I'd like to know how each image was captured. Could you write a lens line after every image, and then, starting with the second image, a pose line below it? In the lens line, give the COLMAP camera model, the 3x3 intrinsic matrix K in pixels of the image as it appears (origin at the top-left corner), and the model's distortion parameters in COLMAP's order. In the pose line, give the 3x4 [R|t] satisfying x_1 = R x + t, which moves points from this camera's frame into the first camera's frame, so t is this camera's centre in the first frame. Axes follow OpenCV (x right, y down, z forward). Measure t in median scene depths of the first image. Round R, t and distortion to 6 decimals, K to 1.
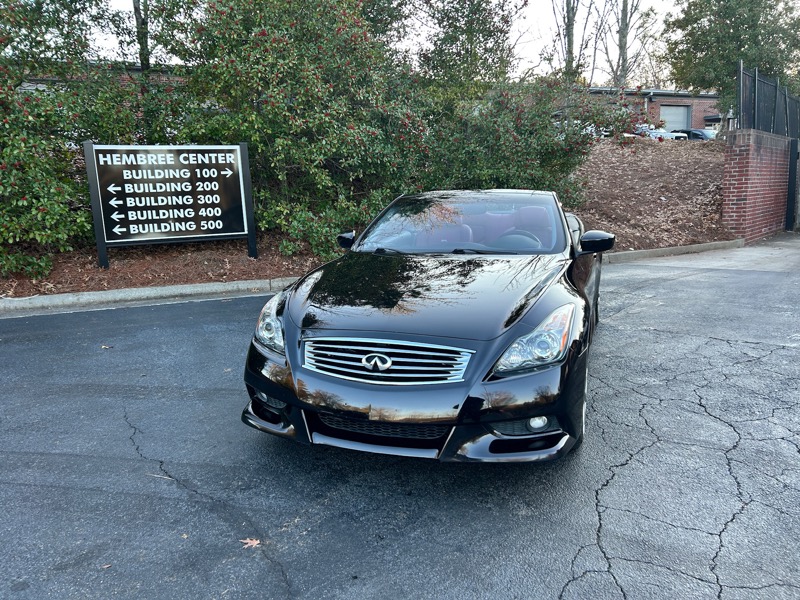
lens RADIAL K [[602.0, 0, 405.6], [0, 602.0, 299.6], [0, 0, 1]] dist [0.063334, -0.066771]
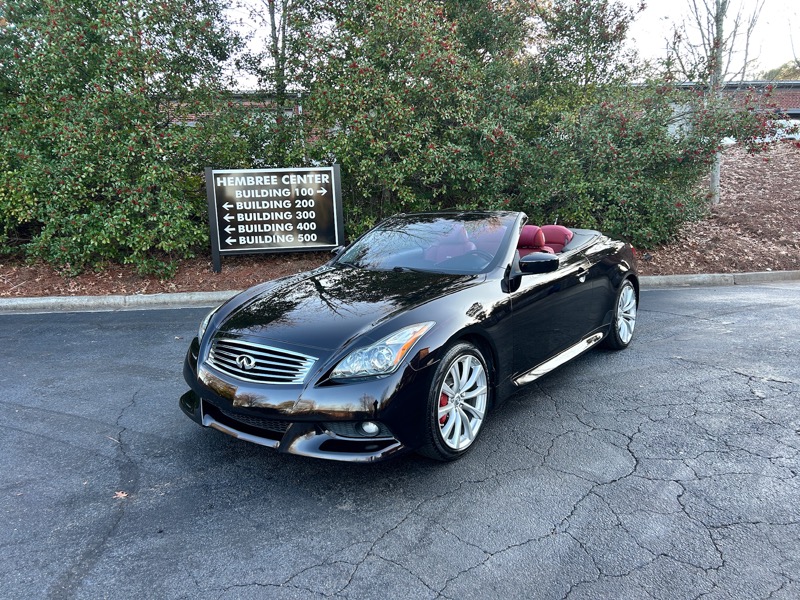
lens RADIAL K [[602.0, 0, 401.1], [0, 602.0, 300.0], [0, 0, 1]] dist [0.063334, -0.066771]
pose [[0.946503, 0.046476, -0.319332, 0.224856], [-0.051213, 0.998667, -0.006448, -0.009043], [0.318606, 0.022457, 0.947621, -0.008761]]
